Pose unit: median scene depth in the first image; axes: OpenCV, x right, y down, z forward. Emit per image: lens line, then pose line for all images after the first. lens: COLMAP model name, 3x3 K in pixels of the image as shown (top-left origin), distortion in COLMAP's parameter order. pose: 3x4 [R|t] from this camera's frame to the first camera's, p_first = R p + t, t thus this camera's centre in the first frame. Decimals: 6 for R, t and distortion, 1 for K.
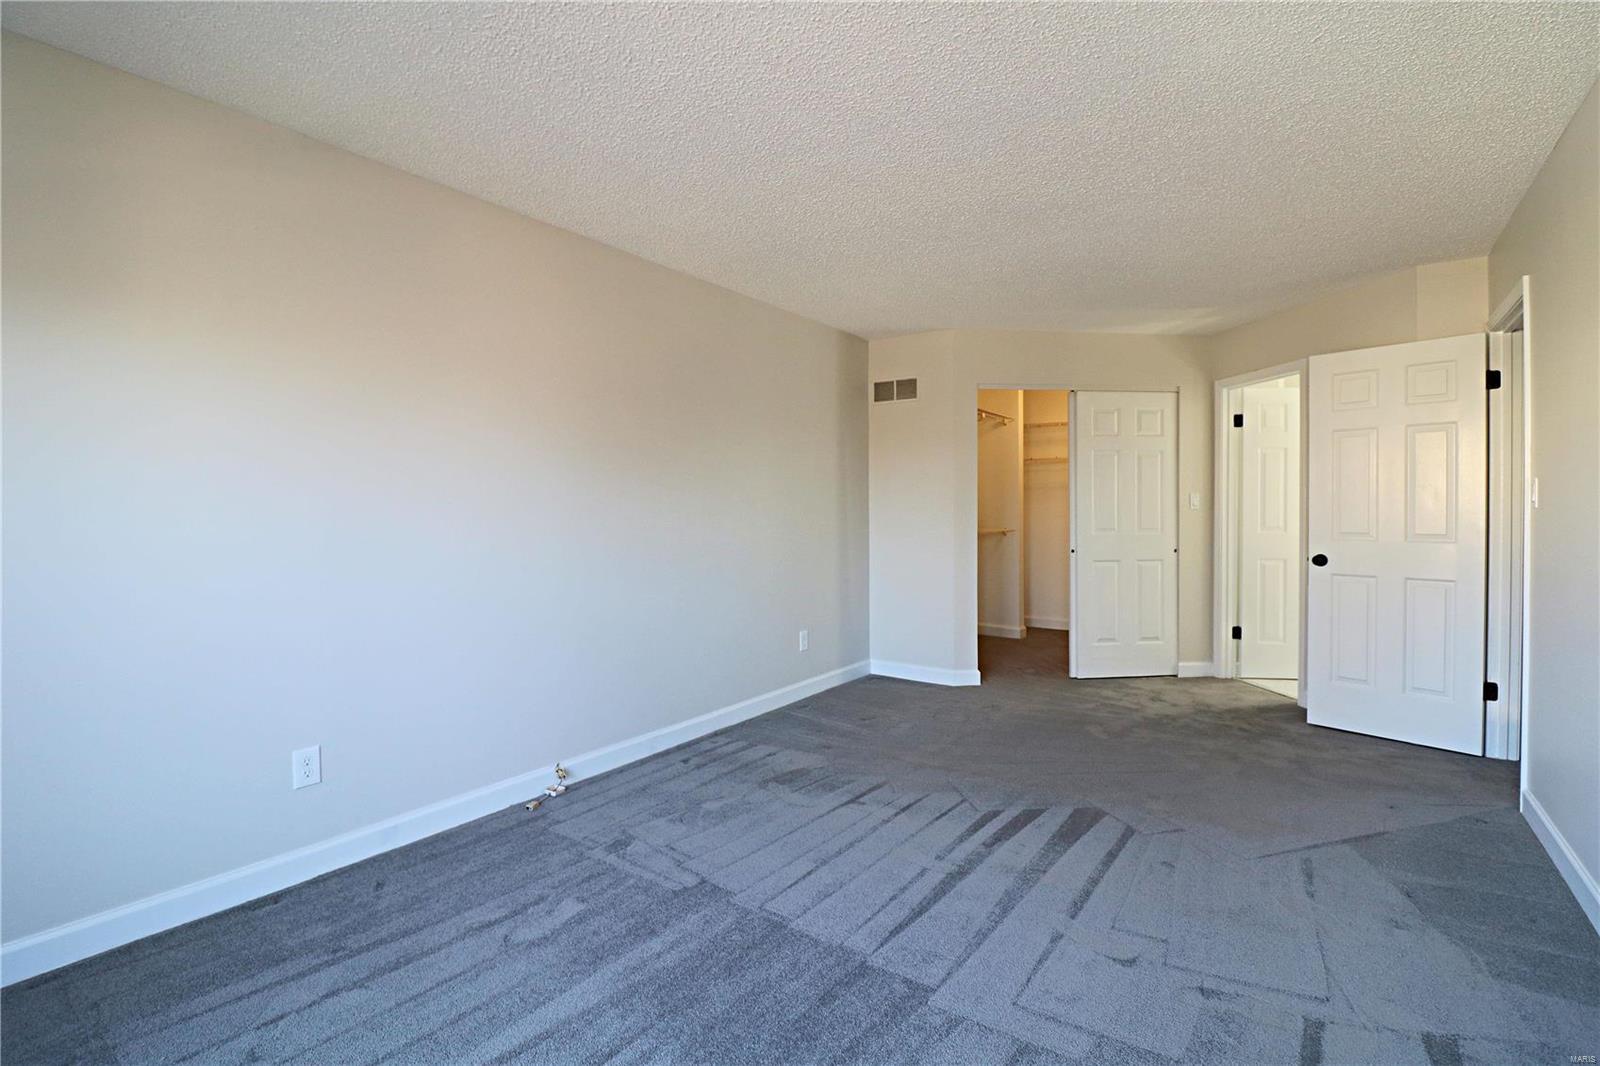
lens RADIAL K [[738.8, 0, 799.9], [0, 738.8, 513.6], [0, 0, 1]] dist [0.000704, -0.013673]
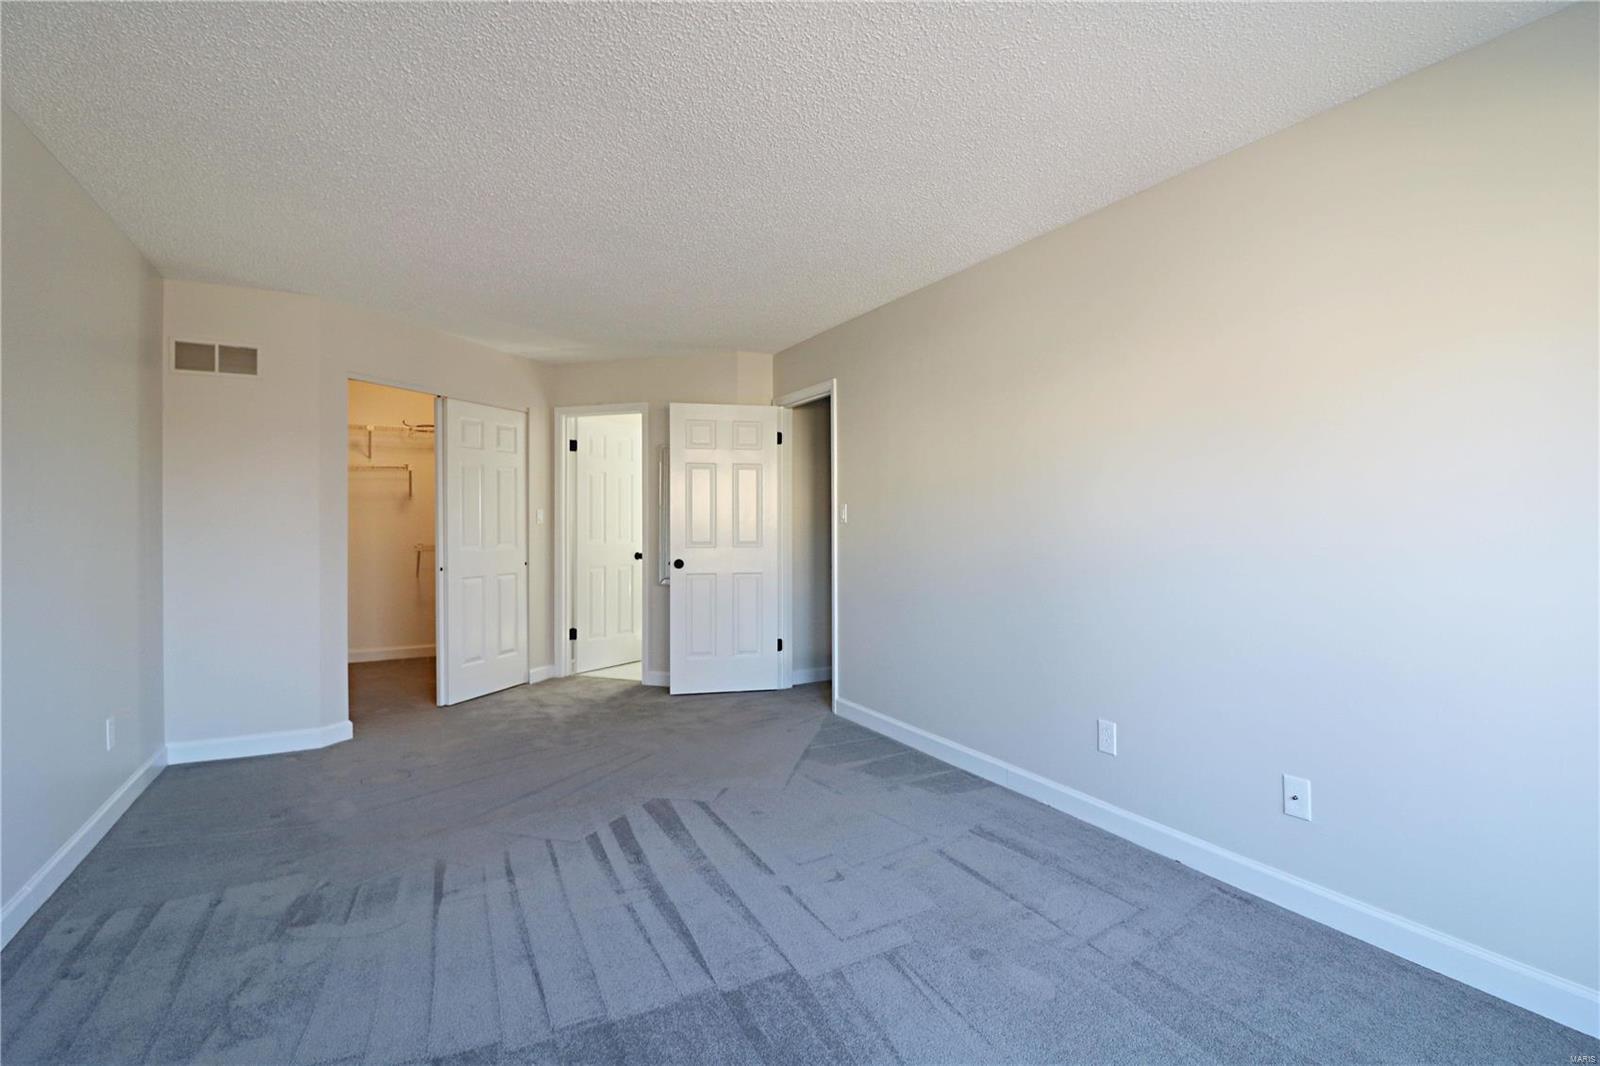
lens RADIAL K [[753.0, 0, 808.0], [0, 753.0, 515.5], [0, 0, 1]] dist [0.001312, -0.013495]
pose [[0.442416, 0.010094, 0.896753, -0.387827], [0.005965, 0.999881, -0.014198, -0.000794], [-0.896790, 0.011631, 0.442304, 0.236035]]
